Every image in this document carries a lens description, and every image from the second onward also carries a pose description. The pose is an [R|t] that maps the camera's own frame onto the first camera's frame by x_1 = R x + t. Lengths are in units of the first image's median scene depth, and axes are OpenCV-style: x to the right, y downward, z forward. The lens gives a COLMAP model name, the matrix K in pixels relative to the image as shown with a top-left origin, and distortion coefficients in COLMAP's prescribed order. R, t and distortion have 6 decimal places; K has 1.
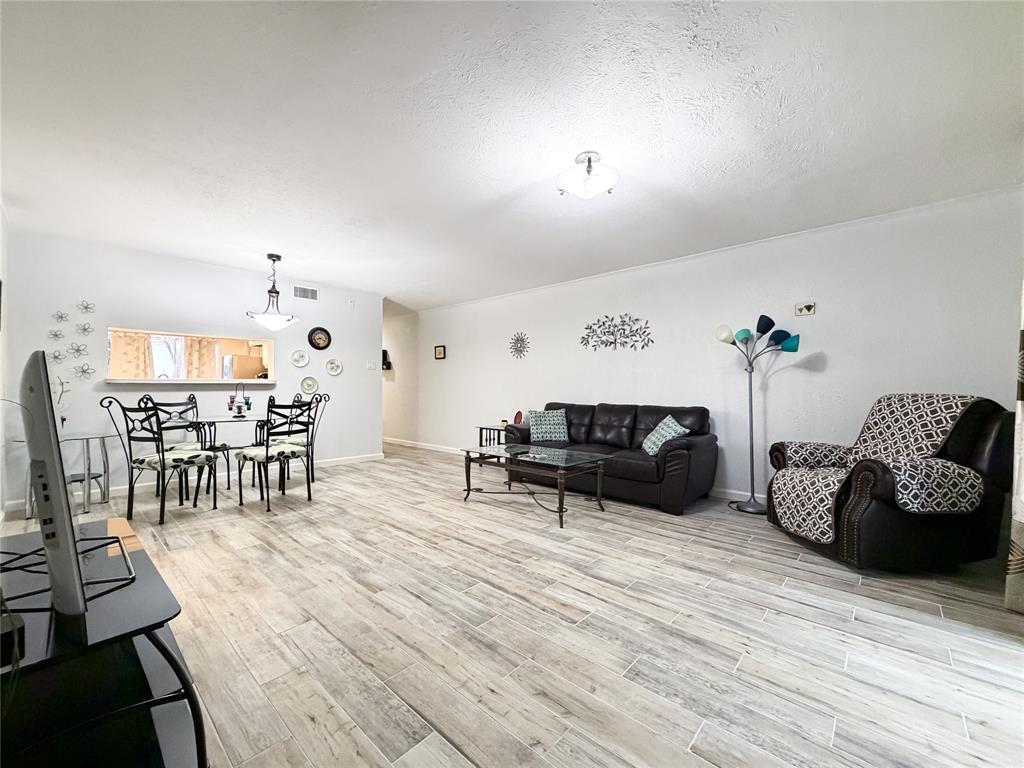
lens RADIAL K [[415.3, 0, 510.1], [0, 415.3, 385.2], [0, 0, 1]] dist [0.001872, -0.000264]
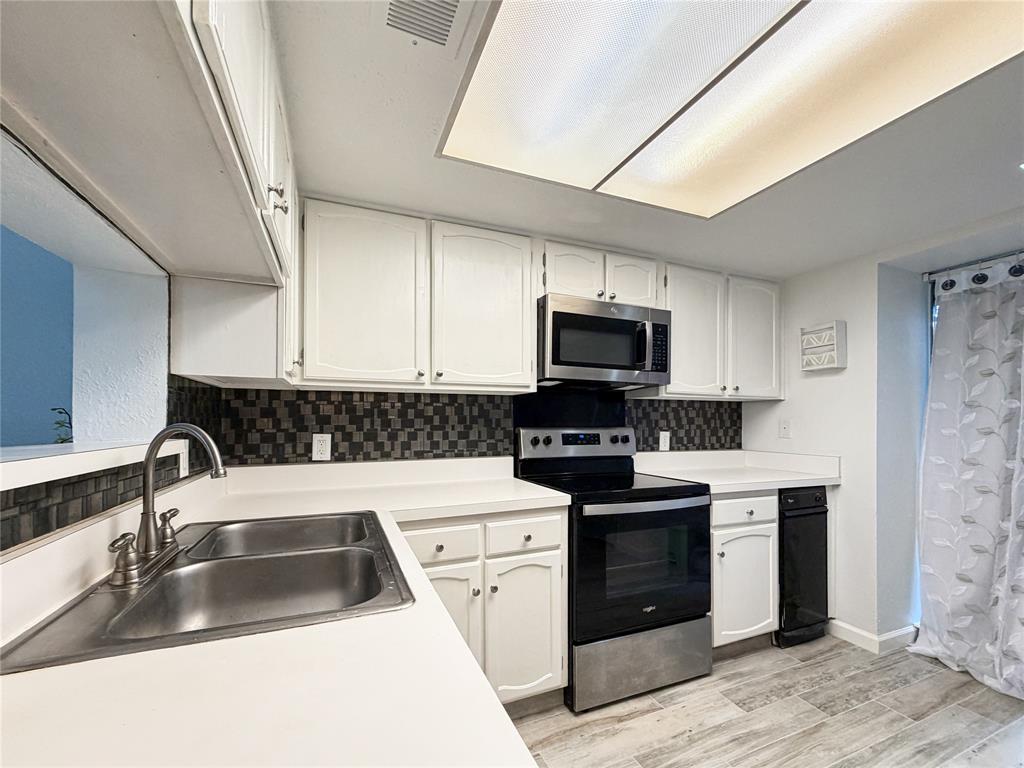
lens RADIAL K [[428.9, 0, 507.2], [0, 428.9, 422.5], [0, 0, 1]] dist [0.002407, 0.000231]
pose [[-0.423184, 0.002684, -0.906040, -0.963633], [-0.005305, 0.999971, 0.005440, -0.040137], [0.906028, 0.007108, -0.423158, 1.629116]]
